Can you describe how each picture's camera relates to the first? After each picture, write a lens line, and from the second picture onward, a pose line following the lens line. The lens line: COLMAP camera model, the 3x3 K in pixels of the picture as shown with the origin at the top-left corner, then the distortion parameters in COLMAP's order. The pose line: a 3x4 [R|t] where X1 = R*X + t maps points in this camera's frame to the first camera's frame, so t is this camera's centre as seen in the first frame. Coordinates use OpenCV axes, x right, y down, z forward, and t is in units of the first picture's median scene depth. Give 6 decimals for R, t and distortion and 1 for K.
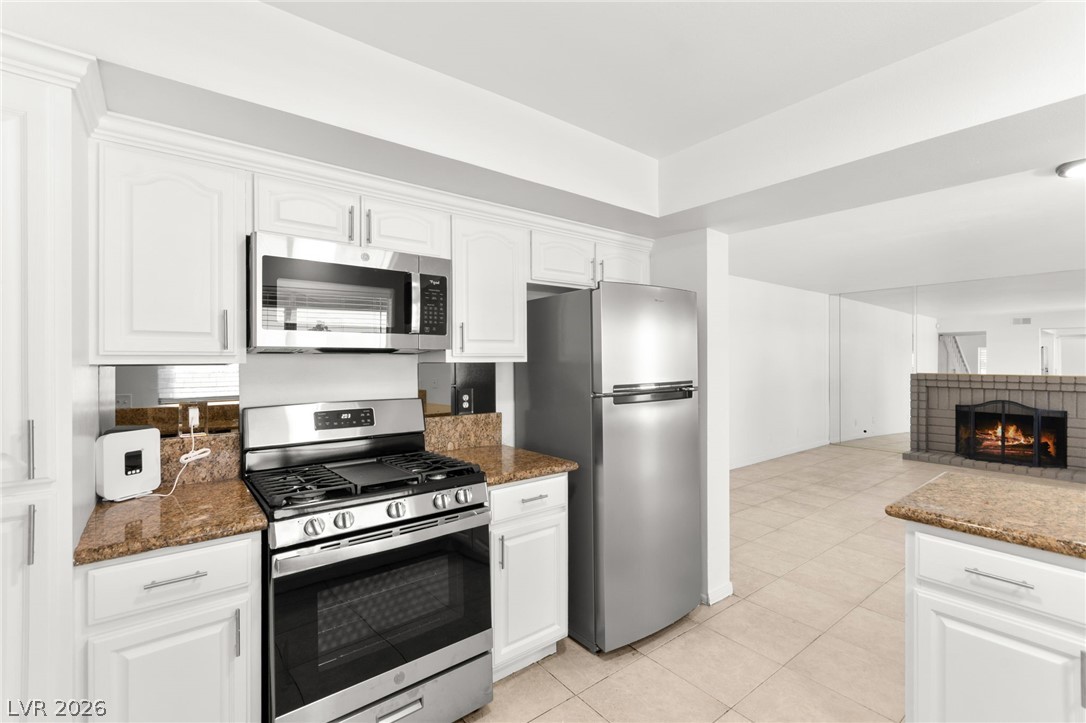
lens RADIAL K [[478.1, 0, 538.2], [0, 478.1, 363.3], [0, 0, 1]] dist [0.001047, -0.000760]
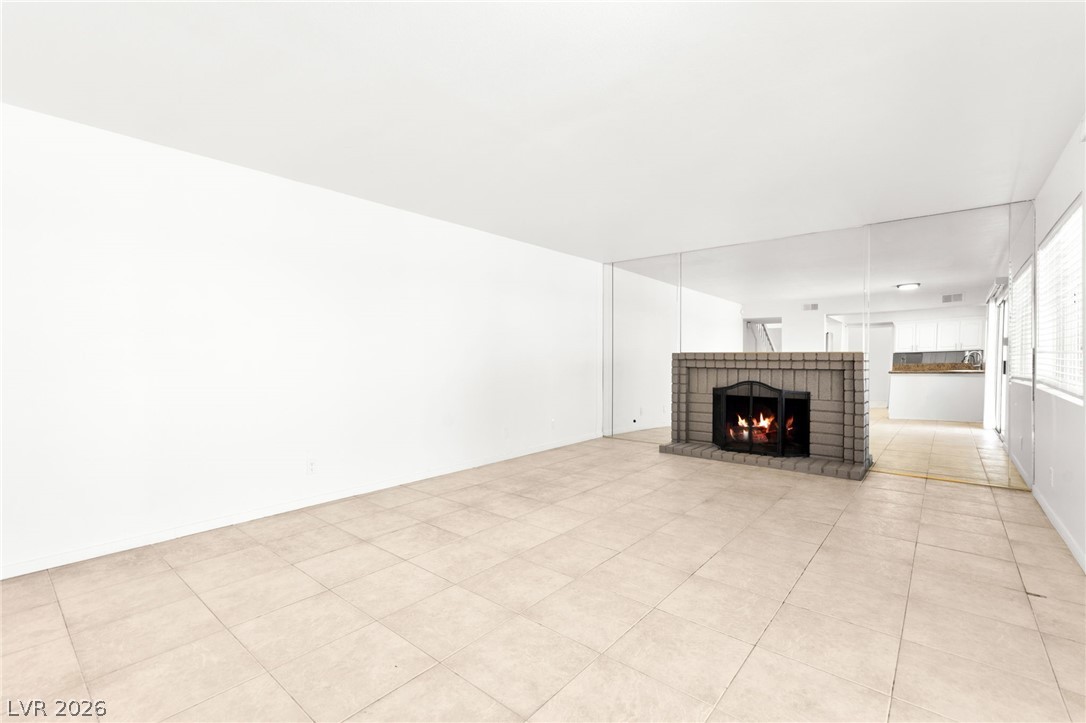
lens RADIAL K [[480.6, 0, 544.2], [0, 480.6, 355.2], [0, 0, 1]] dist [0.000821, -0.000243]
pose [[0.976072, 0.002147, 0.217437, 0.384029], [-0.000421, 0.999968, -0.007985, 0.034624], [-0.217447, 0.007702, 0.976042, 0.212092]]
